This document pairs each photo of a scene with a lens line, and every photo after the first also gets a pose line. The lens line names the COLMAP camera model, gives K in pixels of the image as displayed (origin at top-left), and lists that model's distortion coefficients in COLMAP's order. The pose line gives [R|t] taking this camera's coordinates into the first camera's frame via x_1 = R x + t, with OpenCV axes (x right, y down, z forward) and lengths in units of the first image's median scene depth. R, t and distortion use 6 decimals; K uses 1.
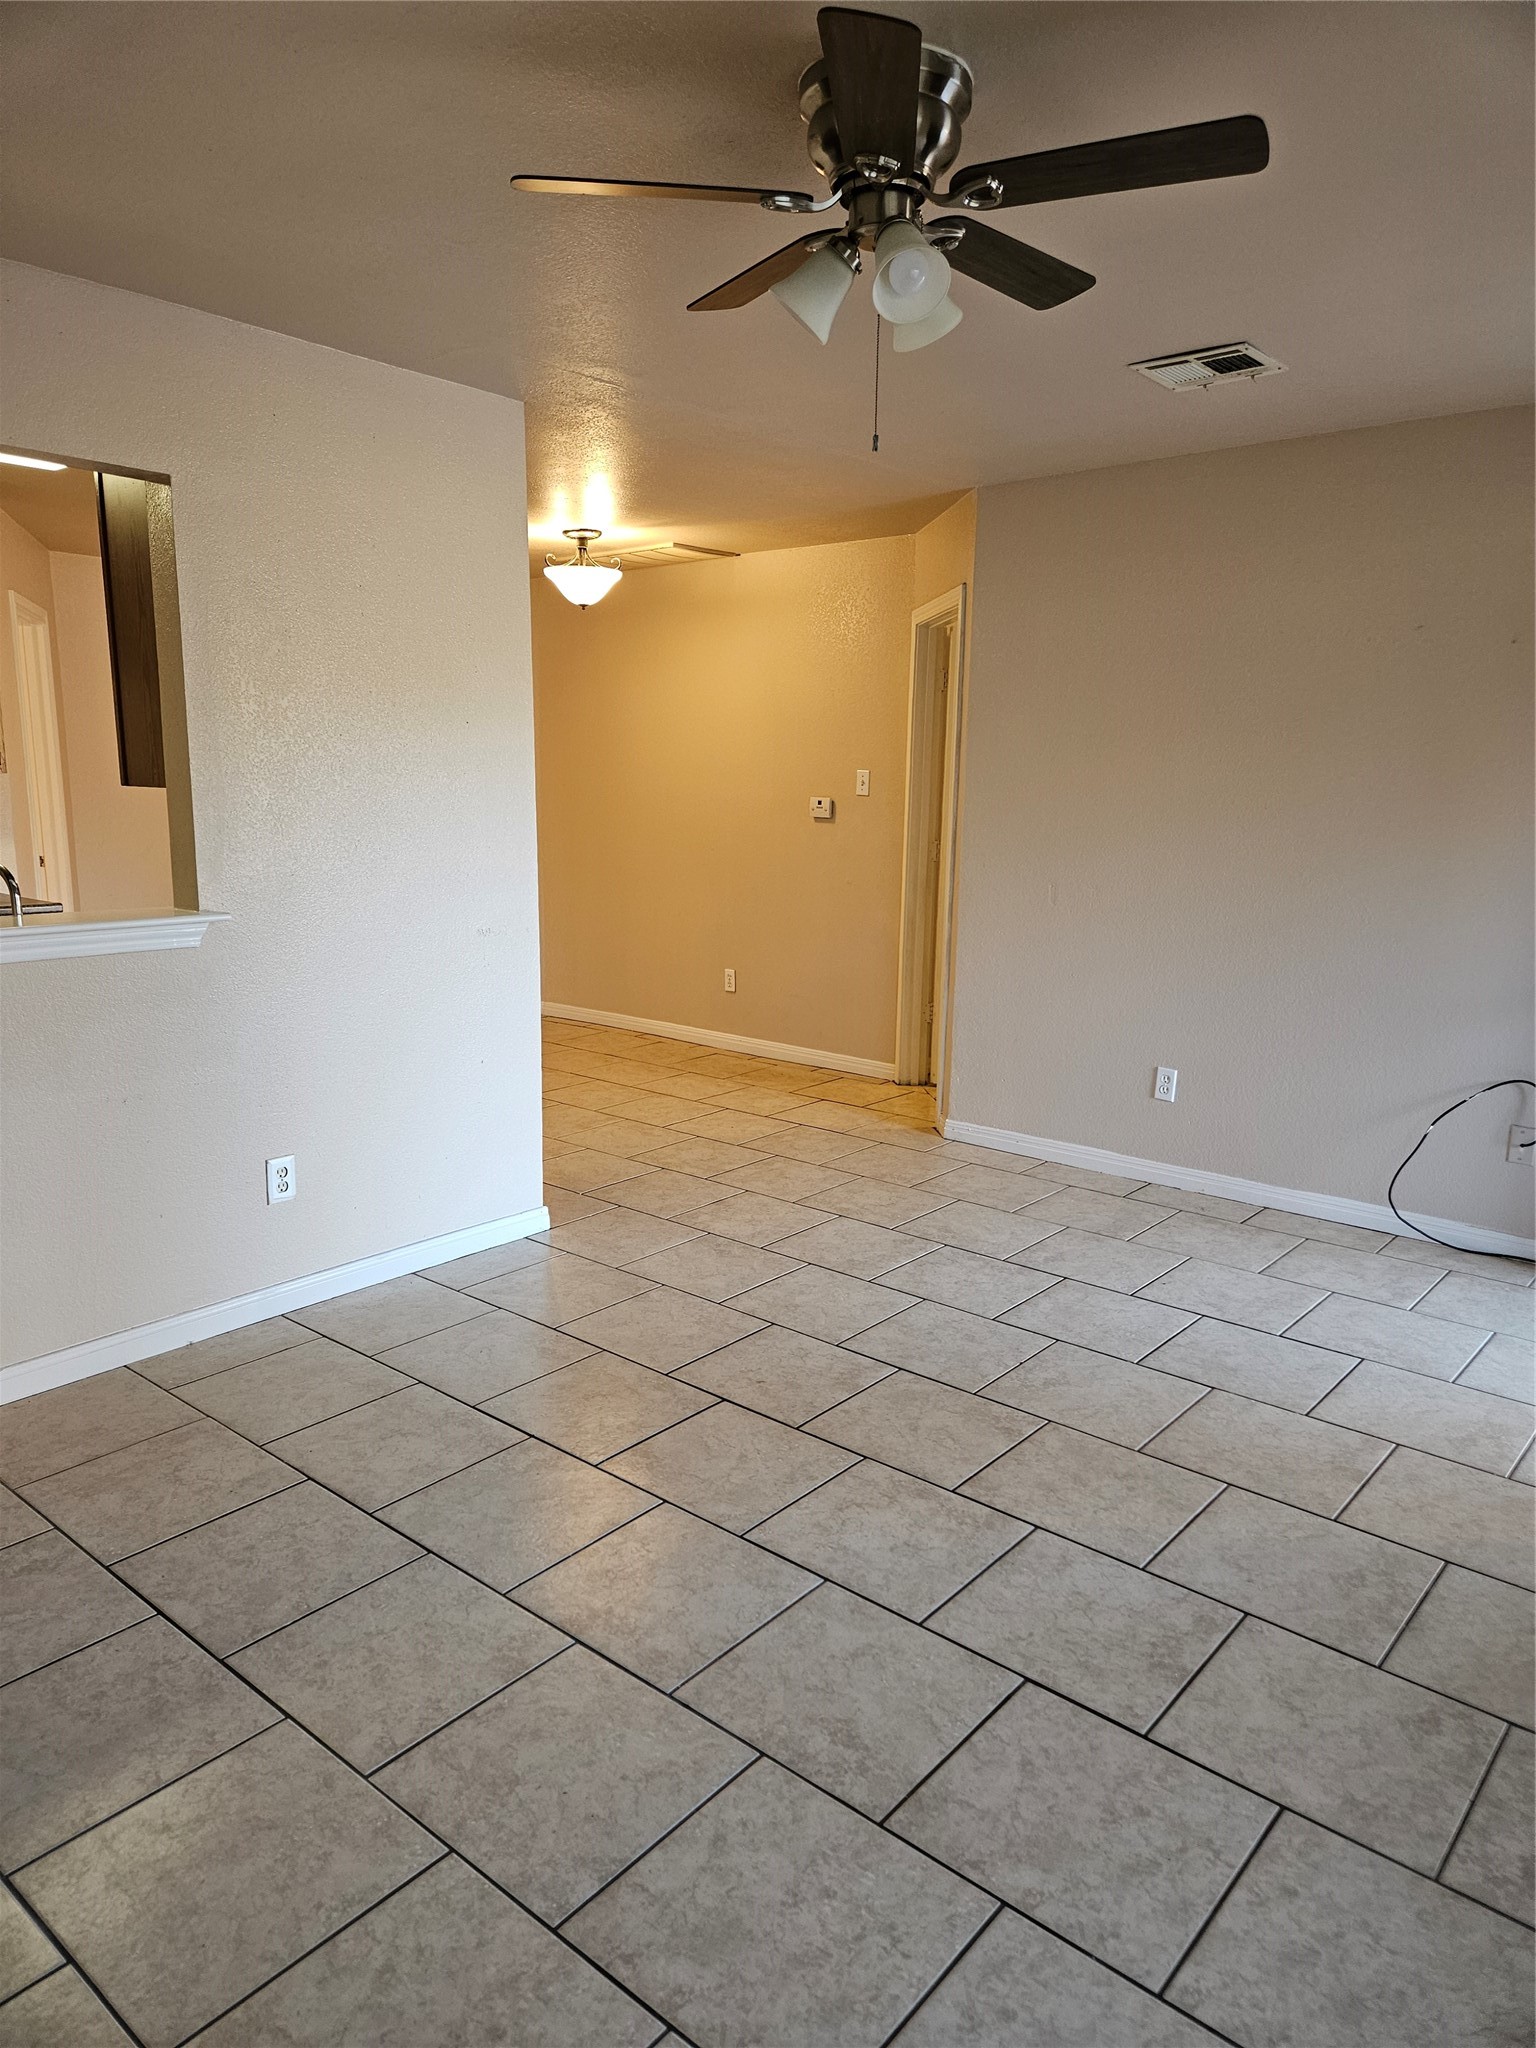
lens RADIAL K [[1369.3, 0, 760.0], [0, 1369.3, 1010.4], [0, 0, 1]] dist [0.062269, -0.033374]
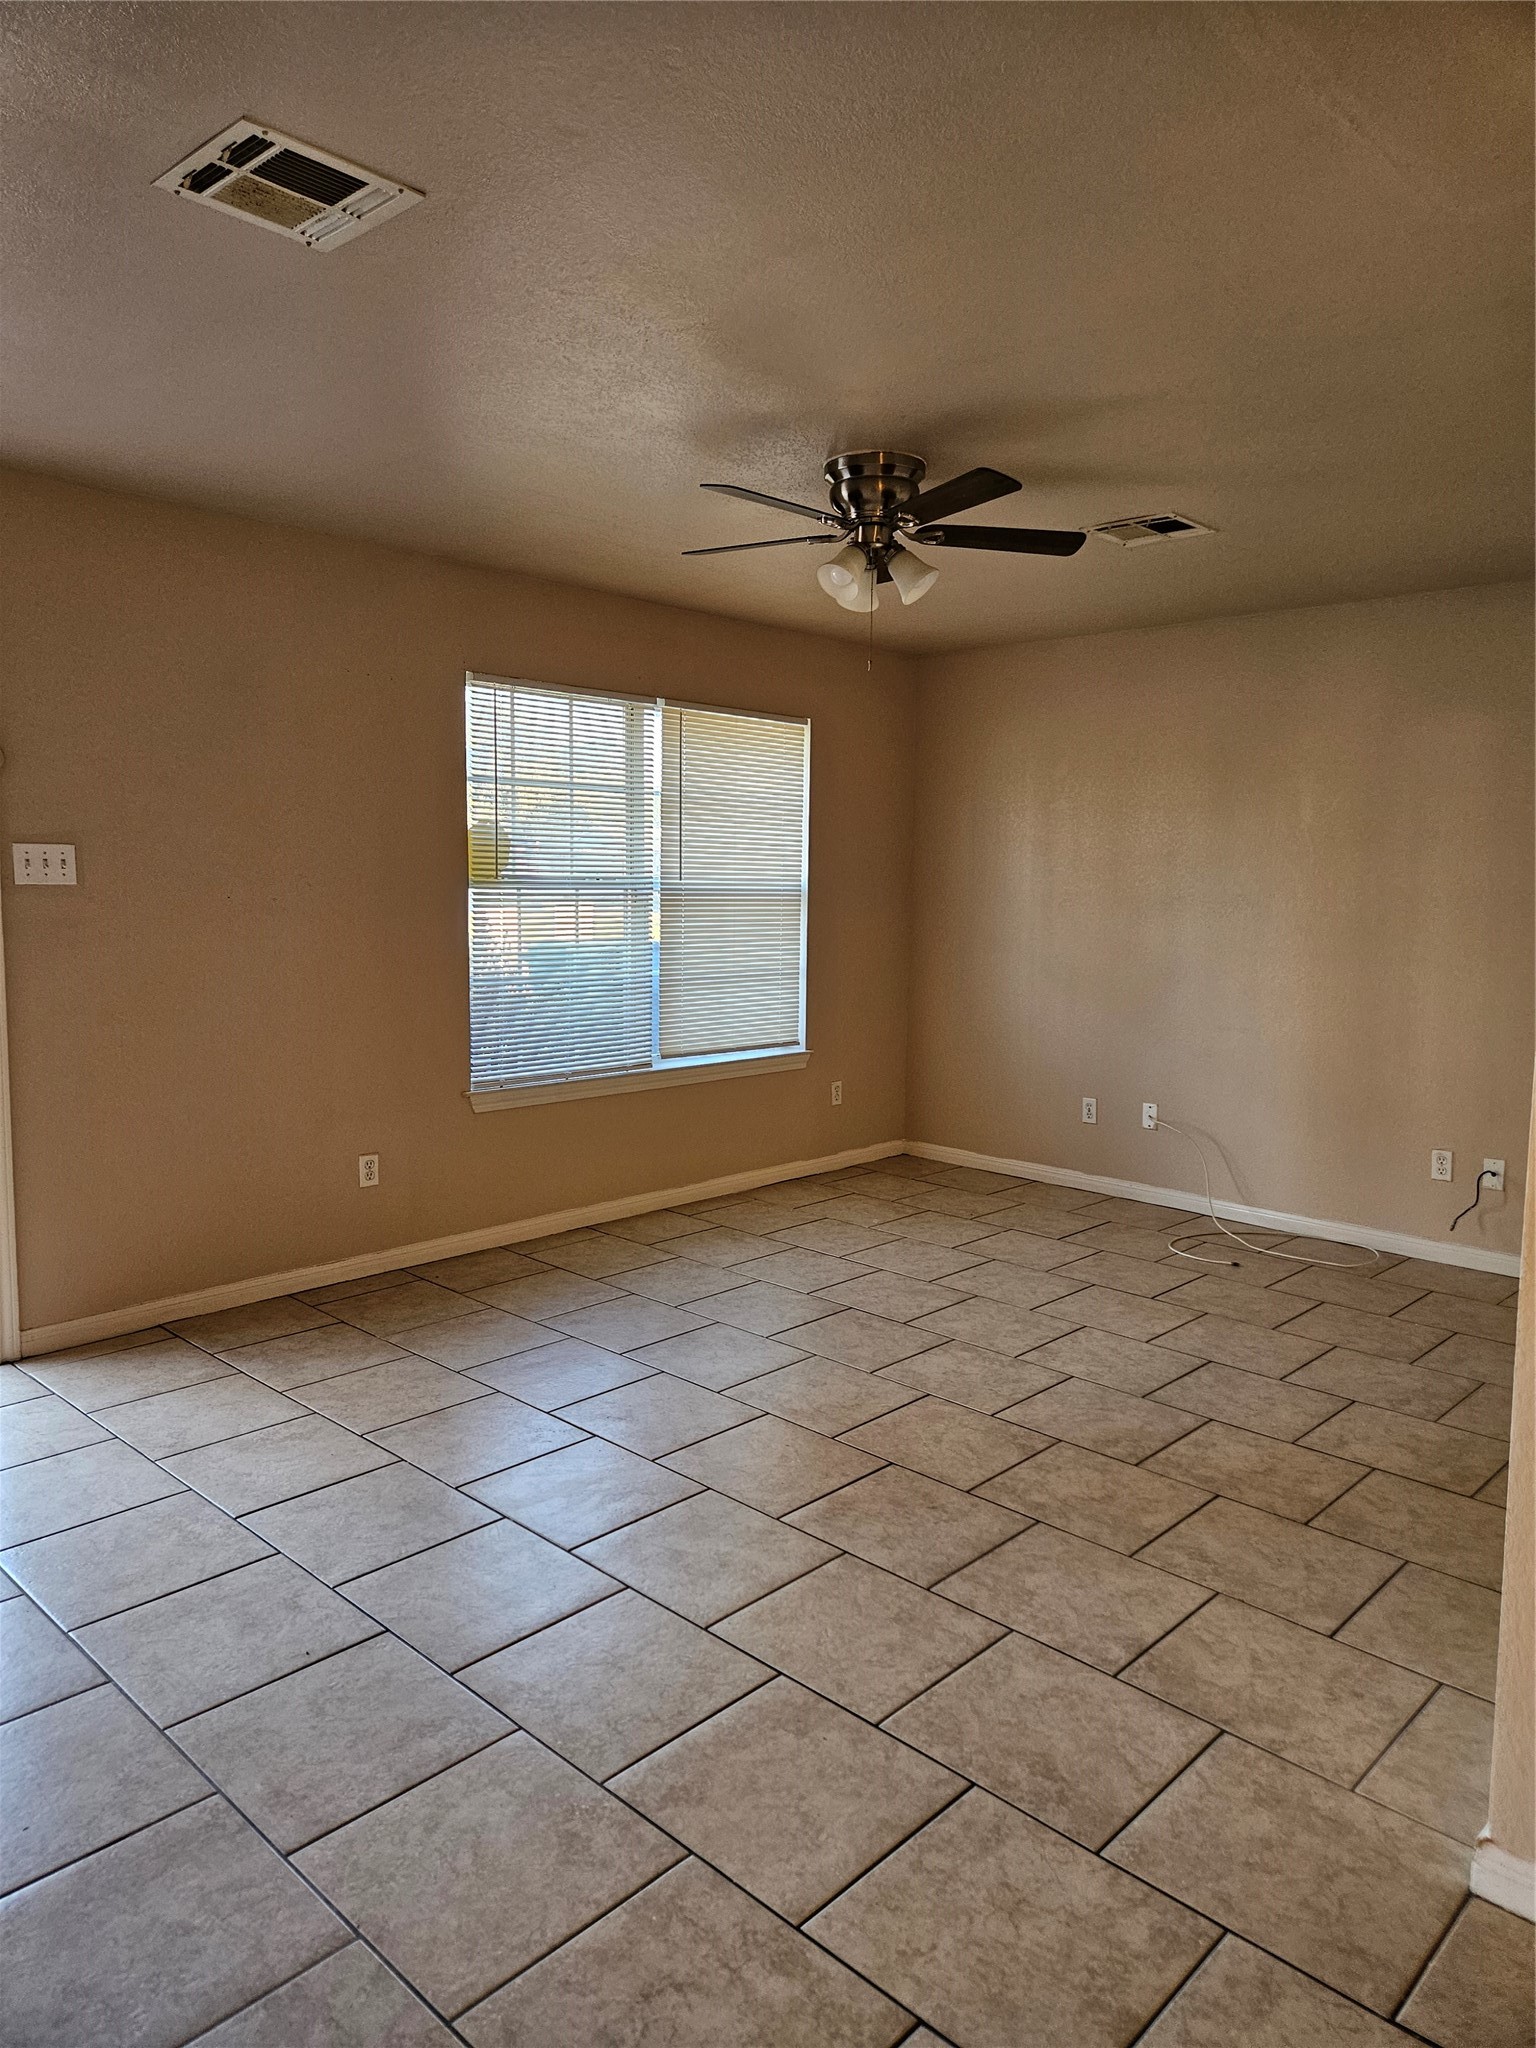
lens RADIAL K [[1369.3, 0, 767.9], [0, 1369.3, 1016.3], [0, 0, 1]] dist [0.062269, -0.033374]
pose [[-0.998429, -0.029530, 0.047627, 0.082484], [-0.015284, 0.961171, 0.275530, -0.326321], [-0.053914, 0.274369, -0.960112, 1.935726]]
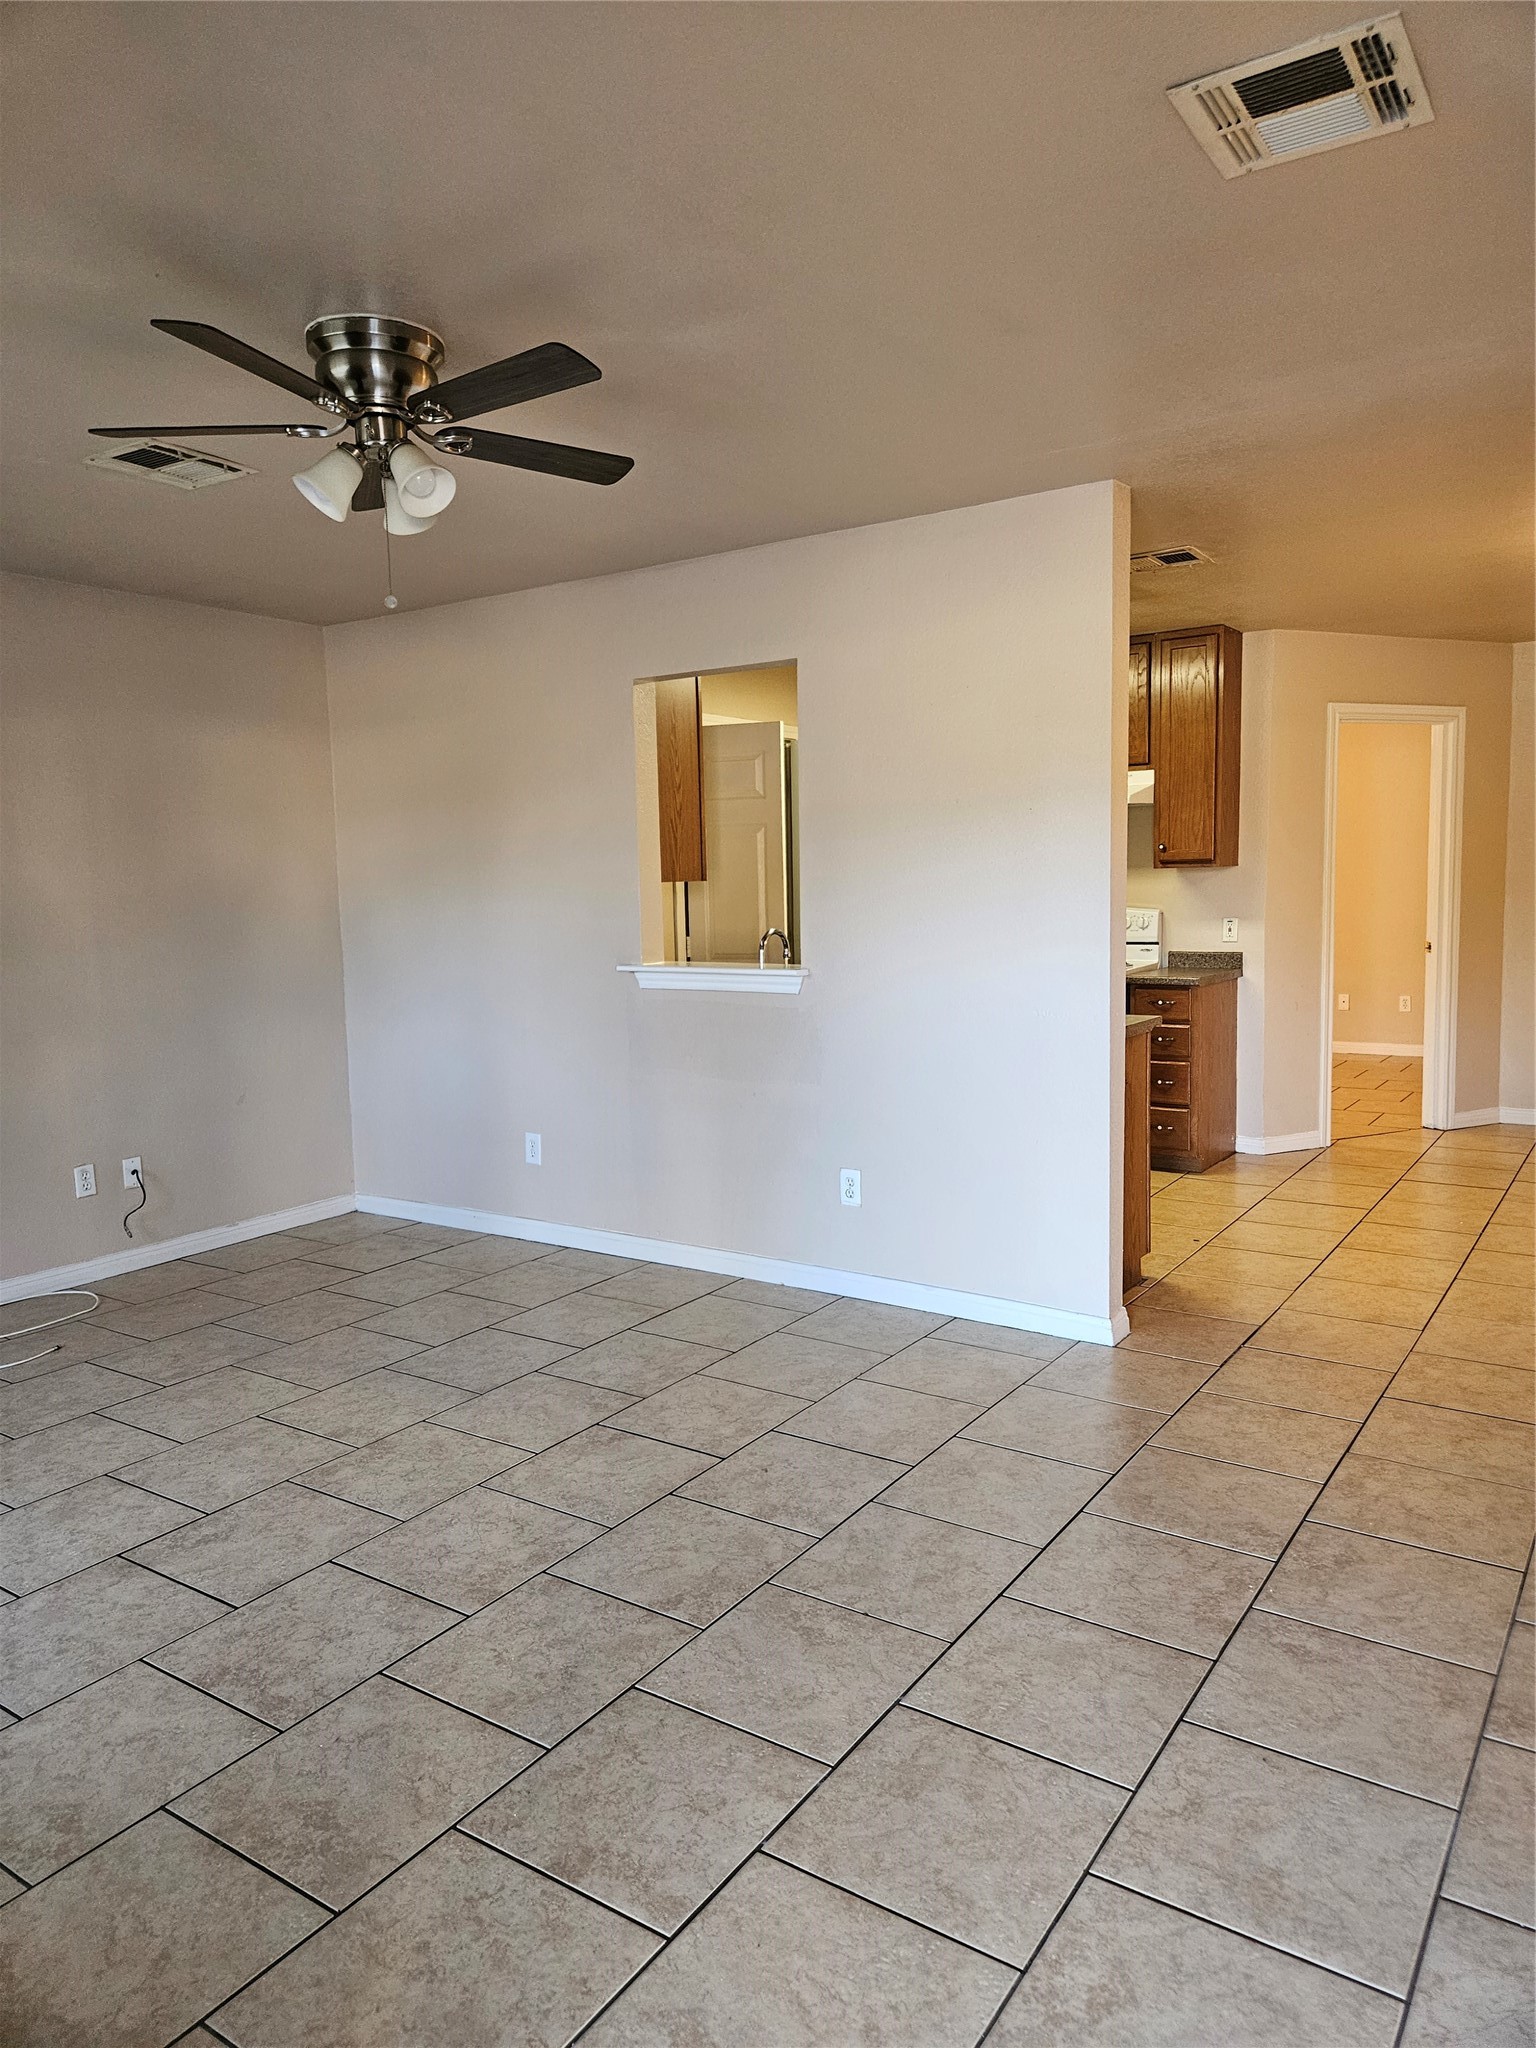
lens RADIAL K [[1369.3, 0, 781.0], [0, 1369.3, 1013.4], [0, 0, 1]] dist [0.062269, -0.033374]
pose [[0.113261, 0.090196, -0.989463, 1.010897], [-0.148455, 0.986228, 0.072908, -0.133776], [0.982412, 0.138633, 0.125092, 0.899898]]
